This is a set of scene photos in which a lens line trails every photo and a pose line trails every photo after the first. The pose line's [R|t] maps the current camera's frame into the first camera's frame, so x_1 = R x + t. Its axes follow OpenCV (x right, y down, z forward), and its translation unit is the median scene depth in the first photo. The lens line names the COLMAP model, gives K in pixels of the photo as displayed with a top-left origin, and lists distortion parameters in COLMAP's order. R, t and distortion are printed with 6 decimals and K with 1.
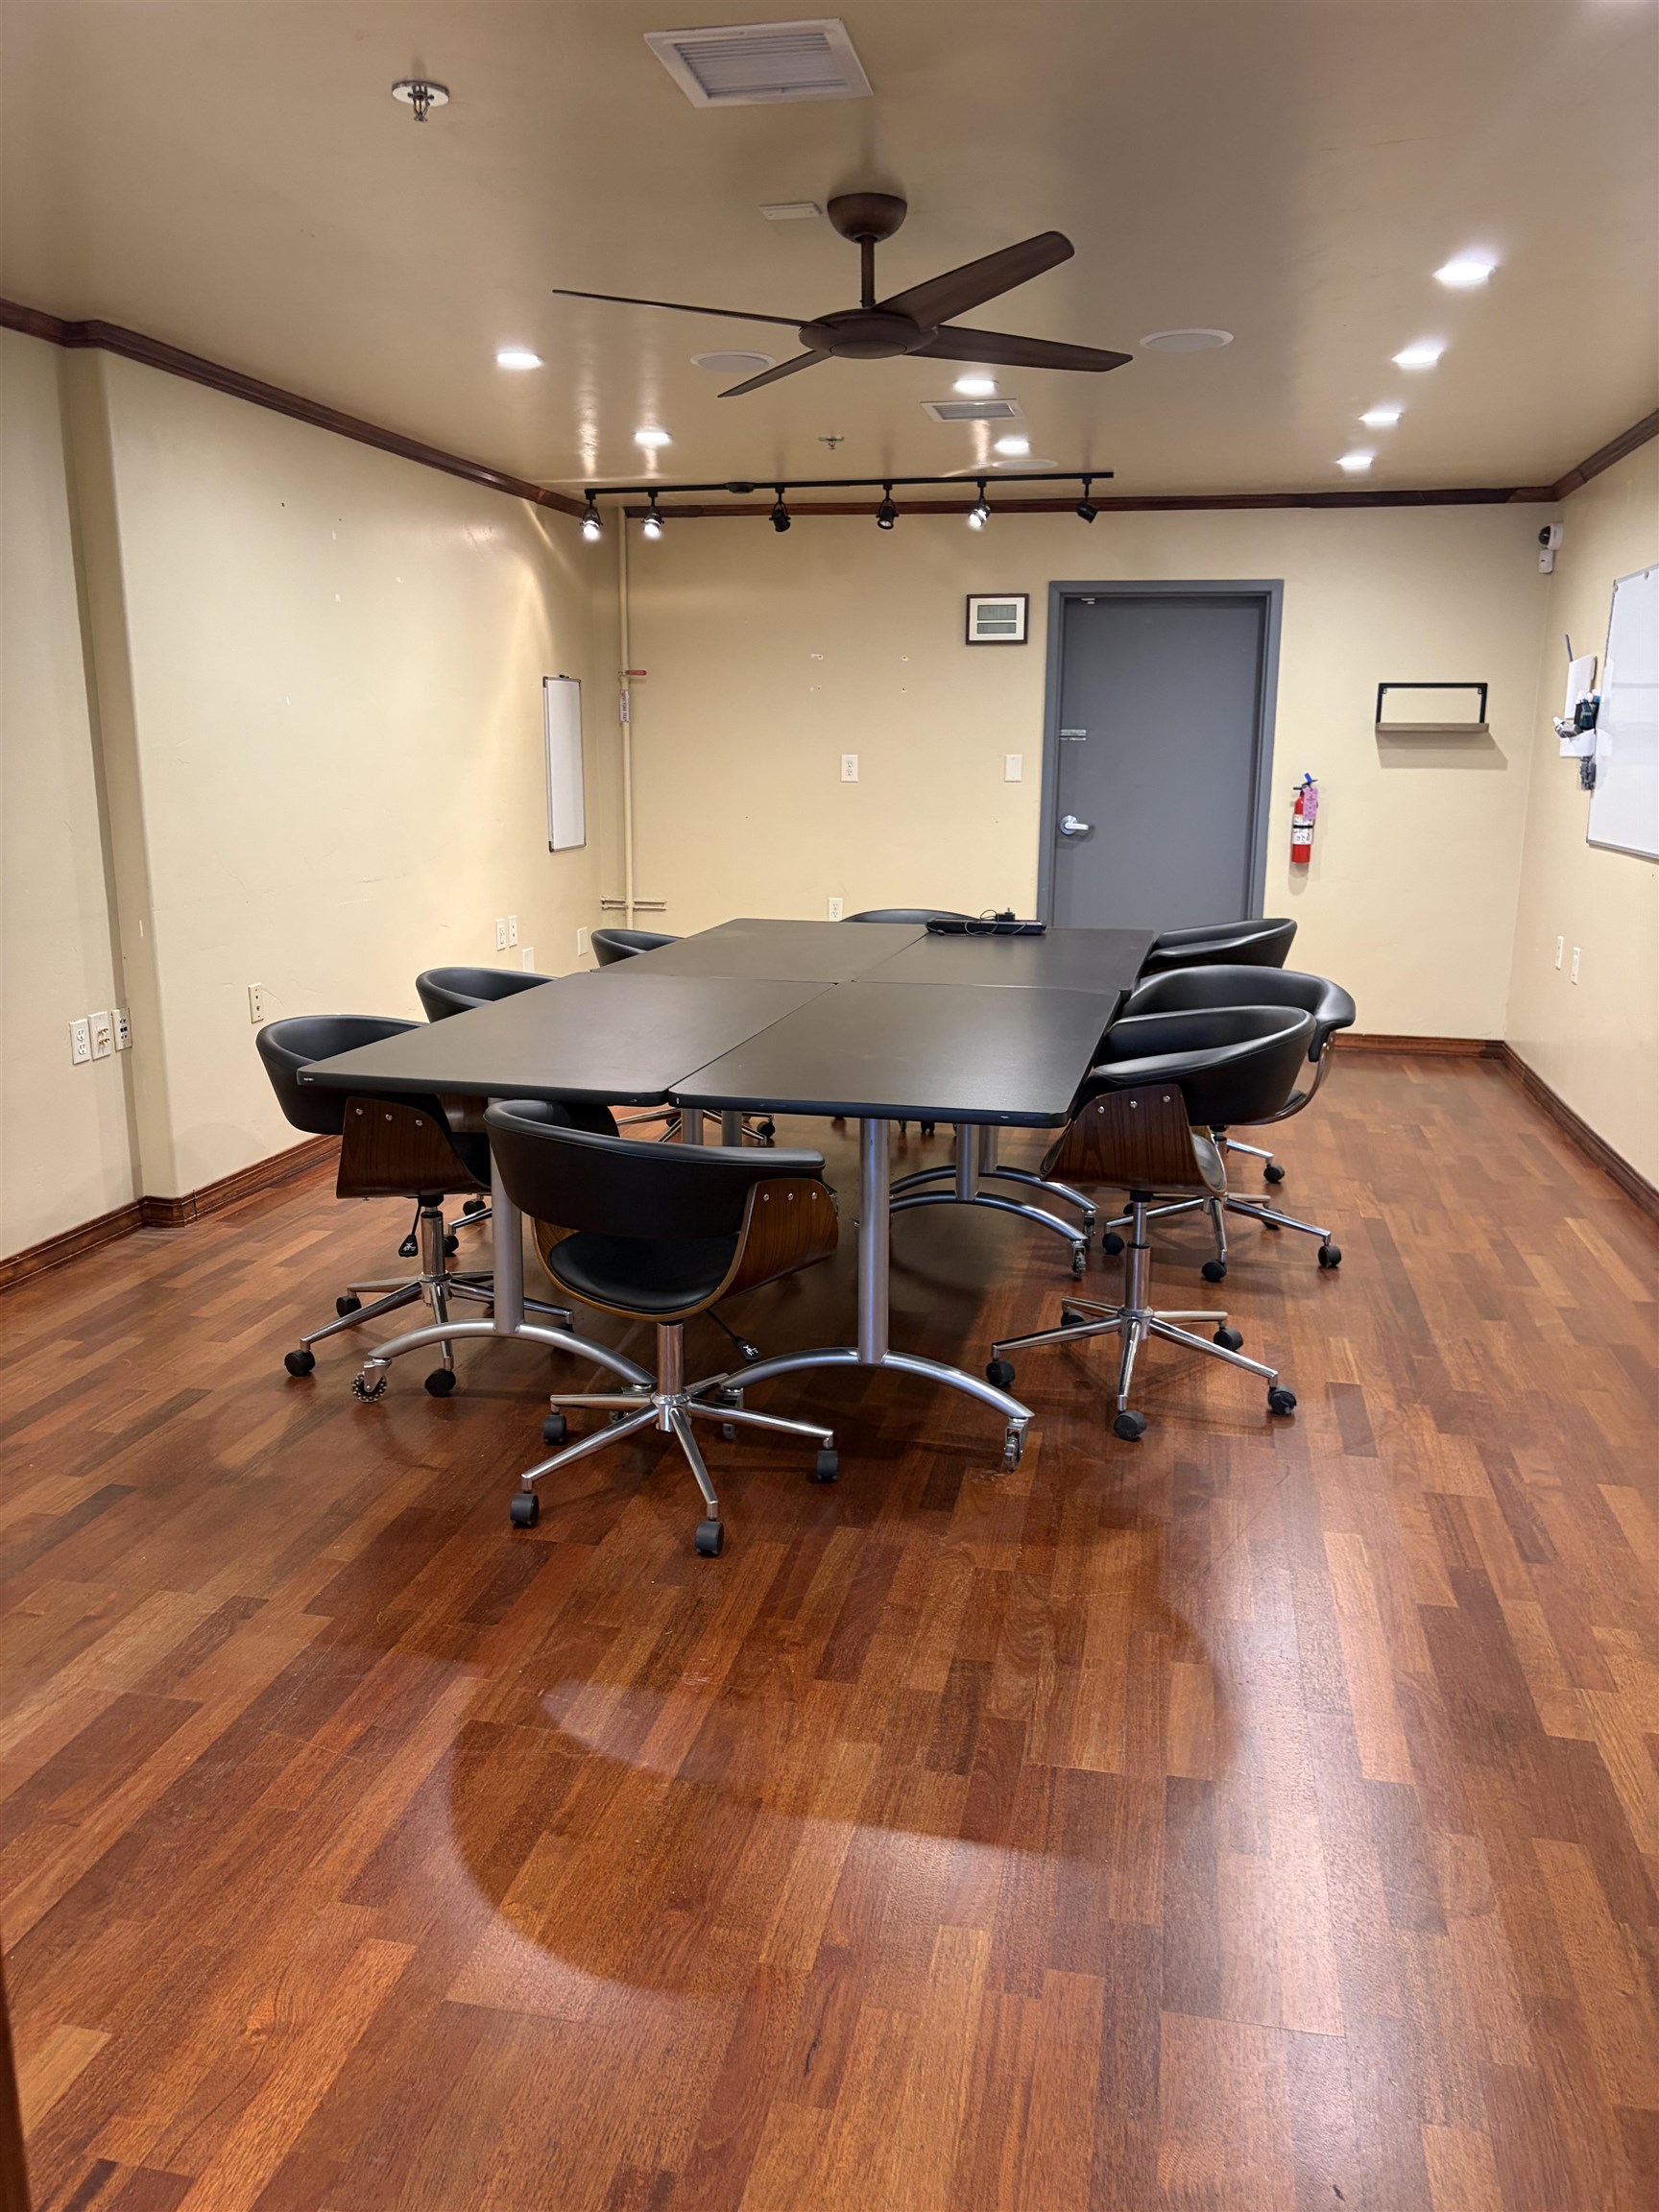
lens RADIAL K [[1669.7, 0, 826.3], [0, 1669.7, 1099.3], [0, 0, 1]] dist [-0.005370, -0.003044]
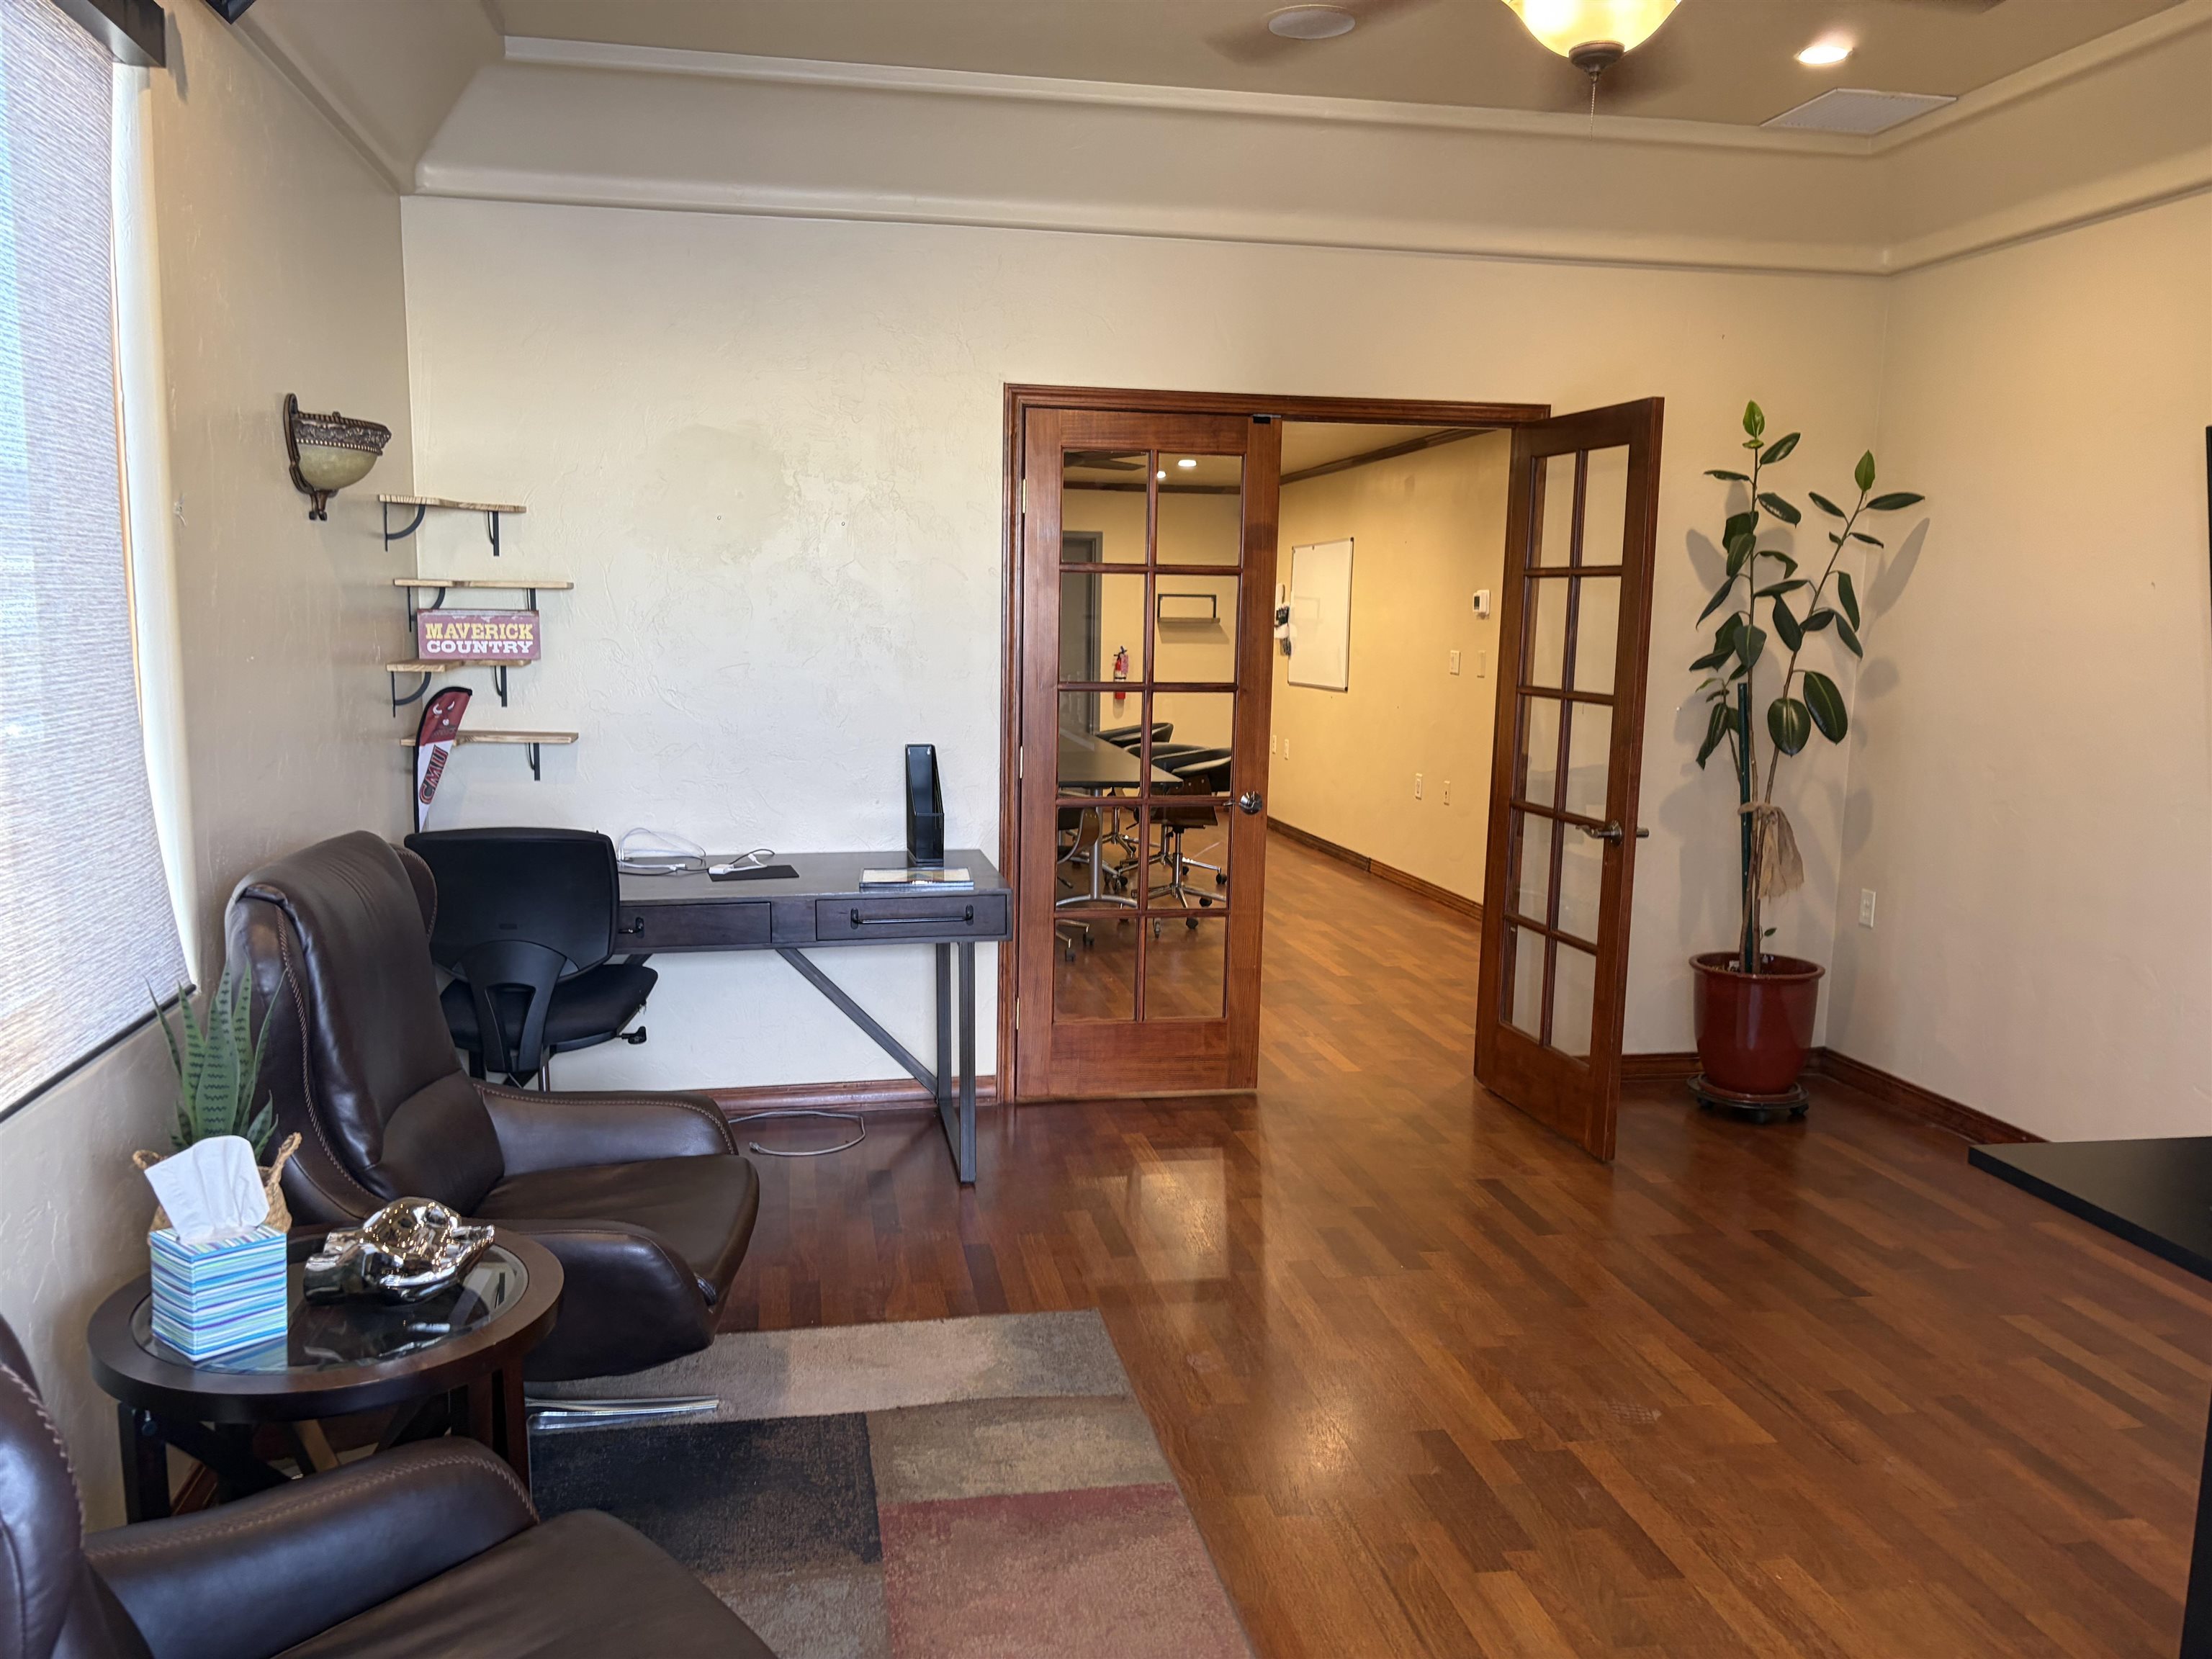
lens RADIAL K [[1669.7, 0, 1103.8], [0, 1669.7, 835.3], [0, 0, 1]] dist [-0.005370, -0.003044]
pose [[0.918285, -0.042703, 0.393610, -0.478806], [0.073568, 0.995256, -0.063657, 0.120160], [-0.389024, 0.087413, 0.917071, -0.622359]]
